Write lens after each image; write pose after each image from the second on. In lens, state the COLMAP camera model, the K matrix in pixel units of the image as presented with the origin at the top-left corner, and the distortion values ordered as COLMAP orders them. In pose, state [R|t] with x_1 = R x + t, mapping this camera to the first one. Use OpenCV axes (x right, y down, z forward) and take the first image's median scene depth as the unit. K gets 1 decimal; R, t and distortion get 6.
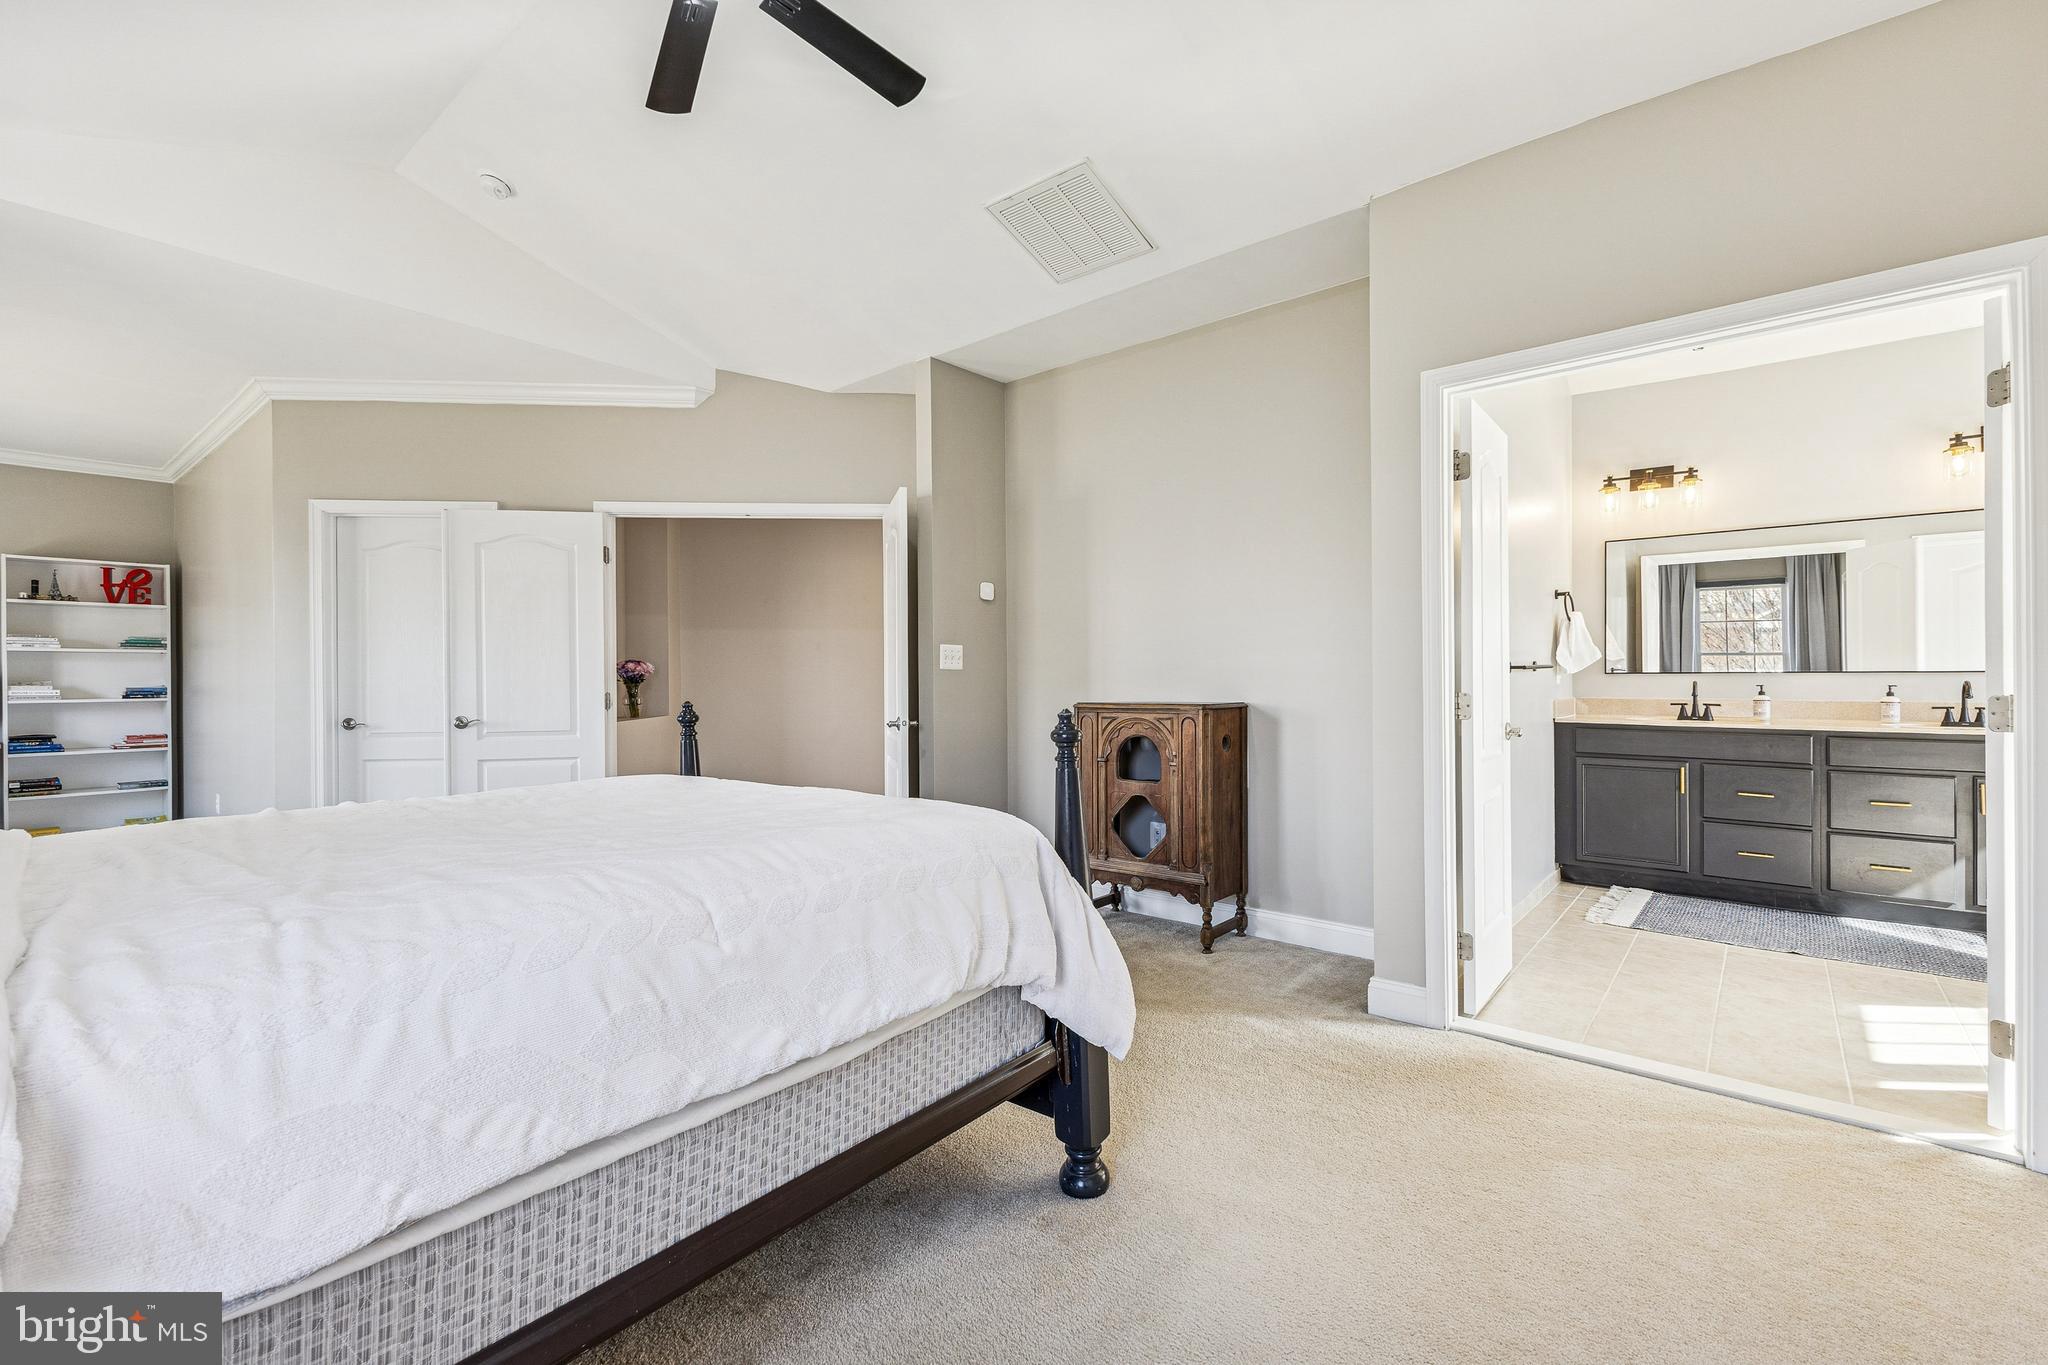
lens RADIAL K [[885.6, 0, 1023.8], [0, 885.6, 680.0], [0, 0, 1]] dist [0.005274, 0.000402]
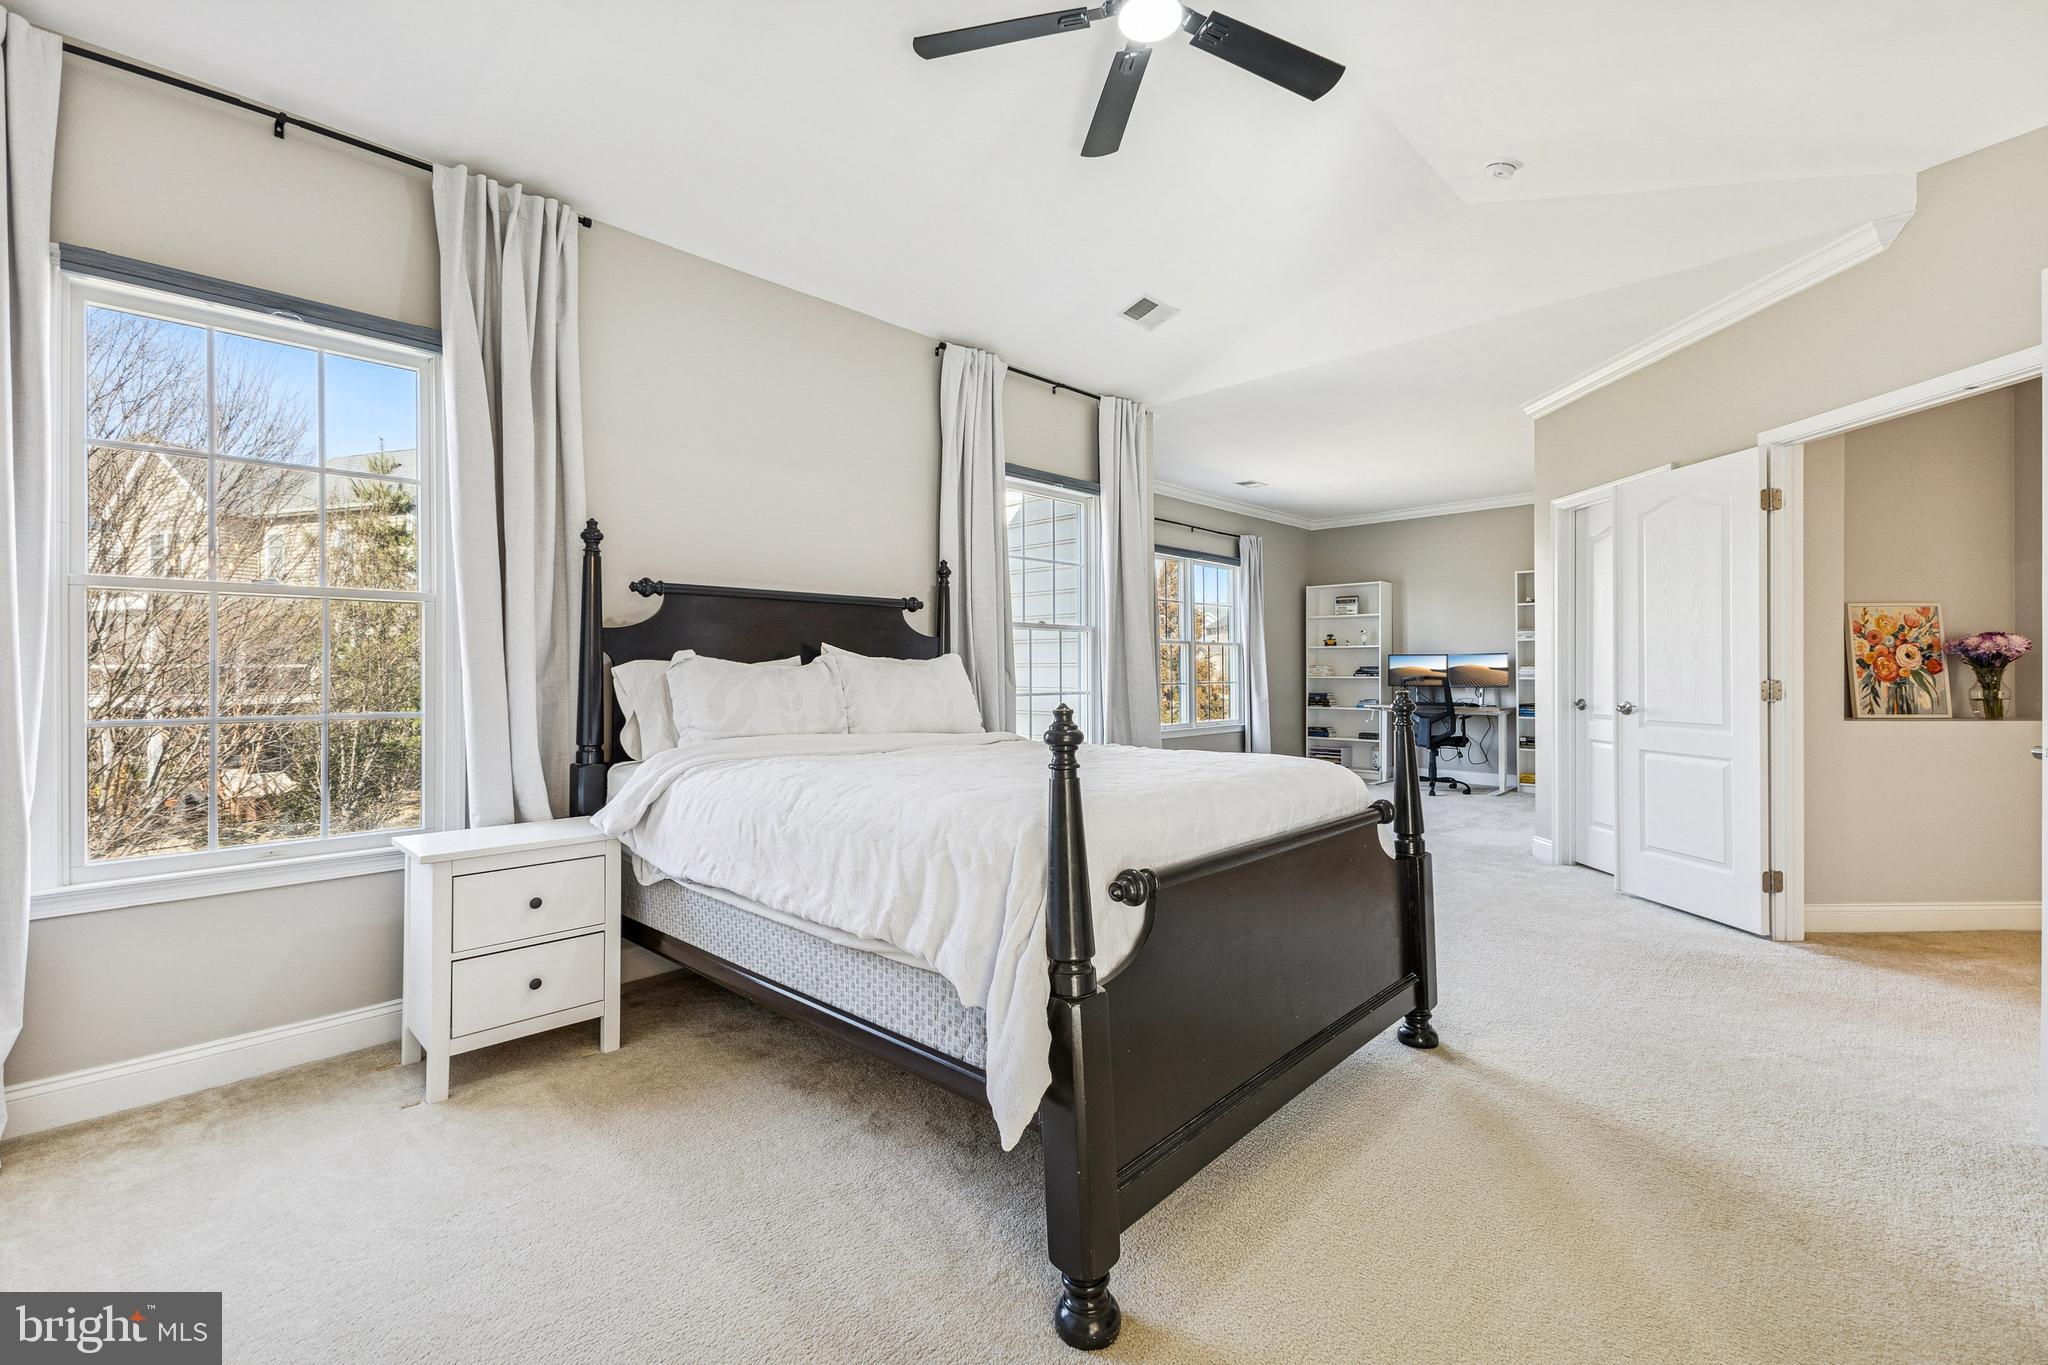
lens RADIAL K [[893.6, 0, 1028.4], [0, 893.6, 670.2], [0, 0, 1]] dist [0.002346, 0.000044]
pose [[-0.074732, 0.009501, -0.997158, 1.189033], [0.002071, 0.999954, 0.009372, -0.008063], [0.997202, -0.001365, -0.074748, 1.431347]]
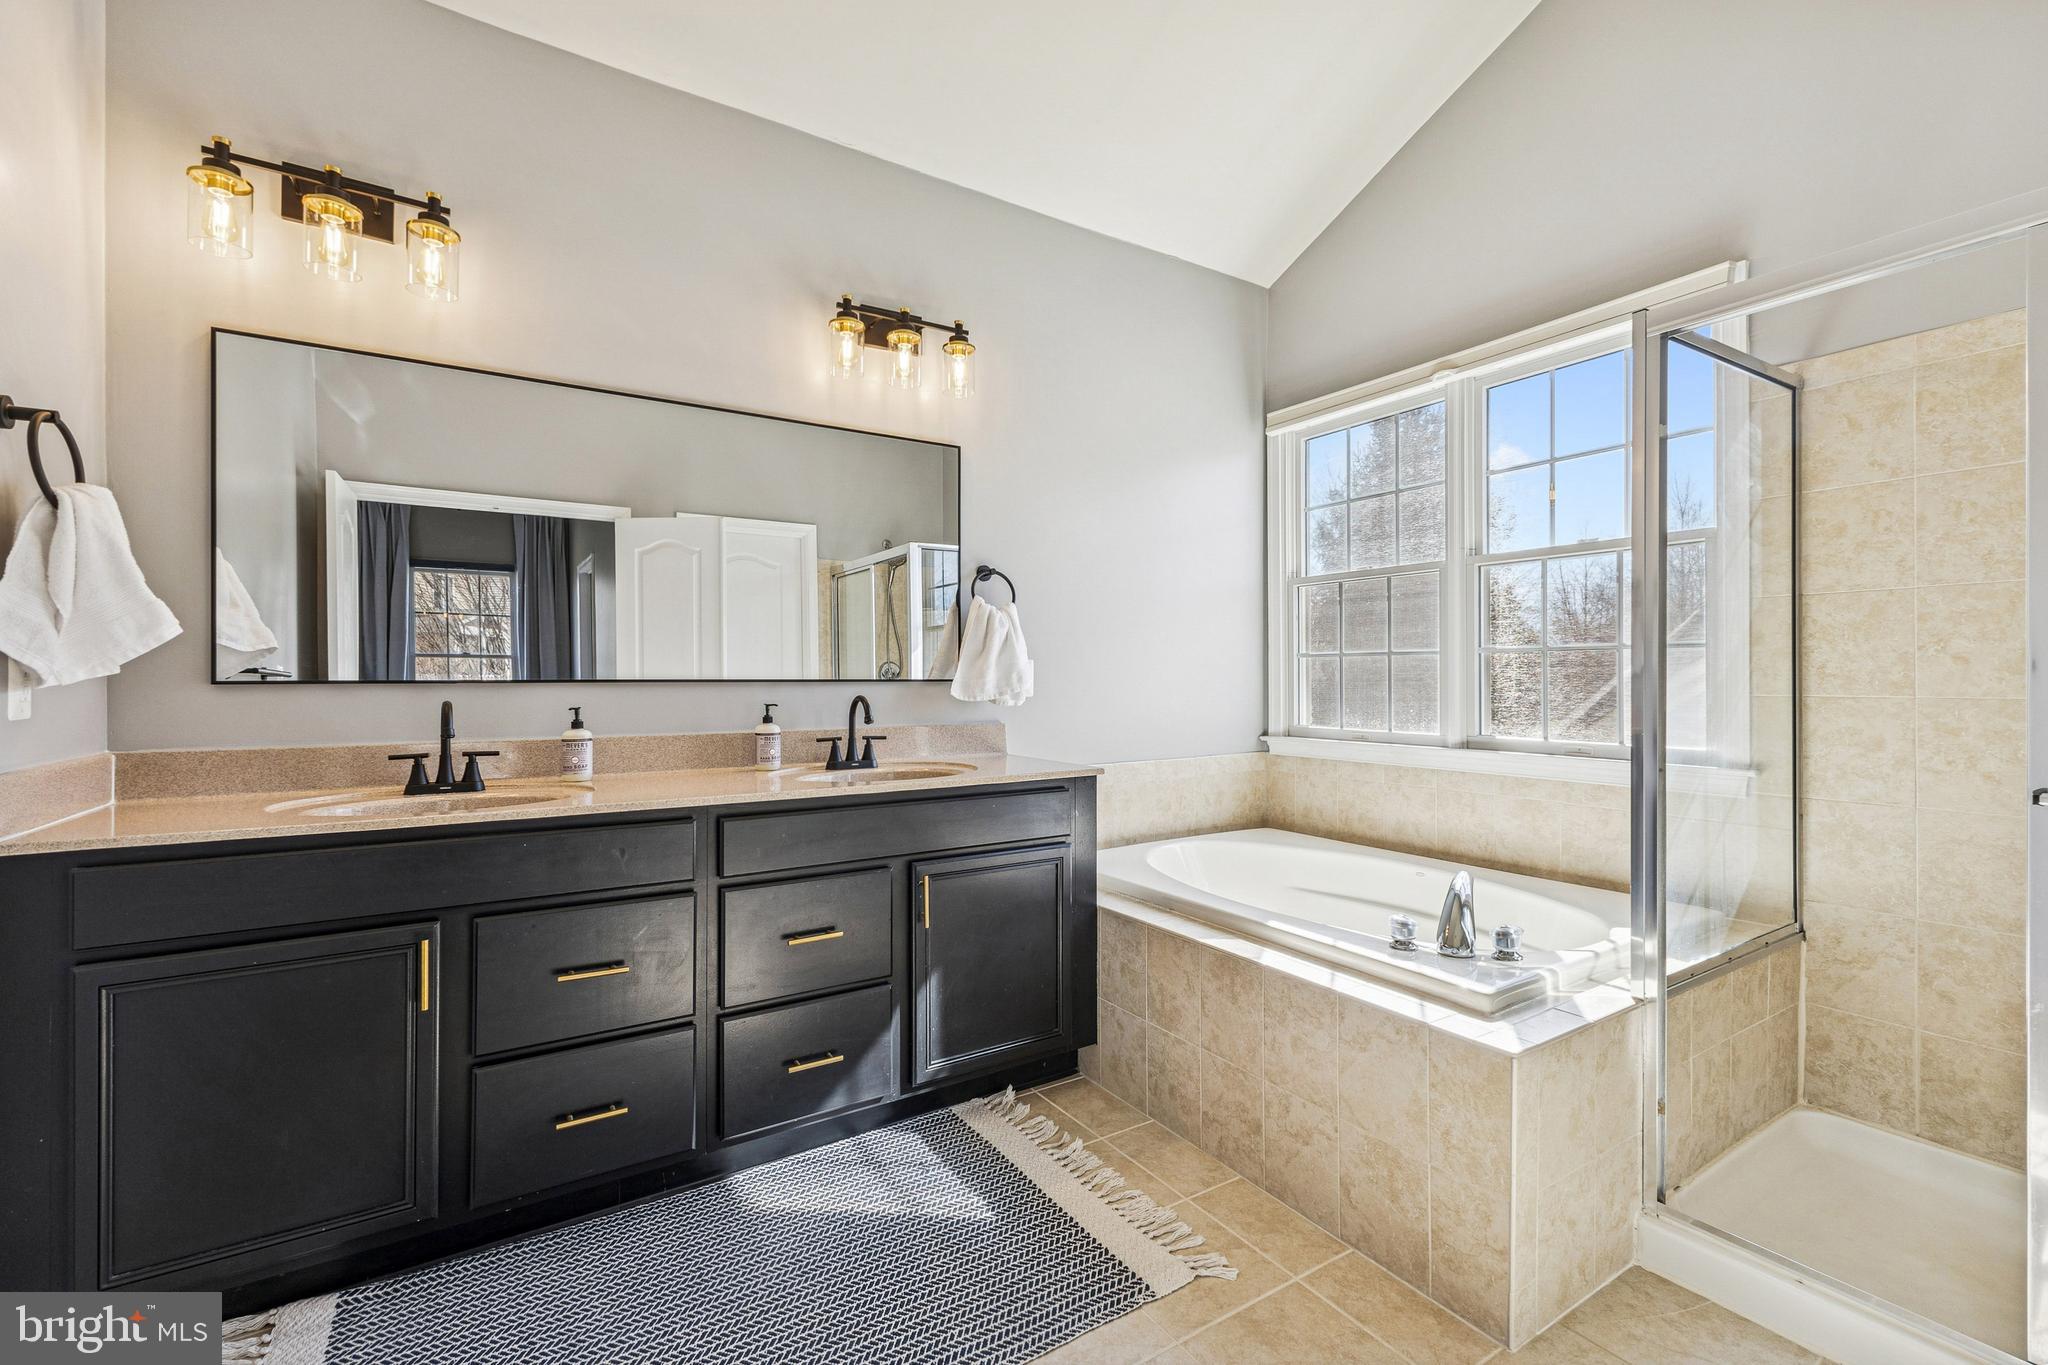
lens RADIAL K [[885.6, 0, 1023.8], [0, 885.6, 680.0], [0, 0, 1]] dist [0.005274, 0.000402]
pose [[0.301962, 0.004583, 0.953309, 0.389485], [0.004294, 0.999972, -0.006167, -0.004375], [-0.953310, 0.005956, 0.301934, 0.545263]]
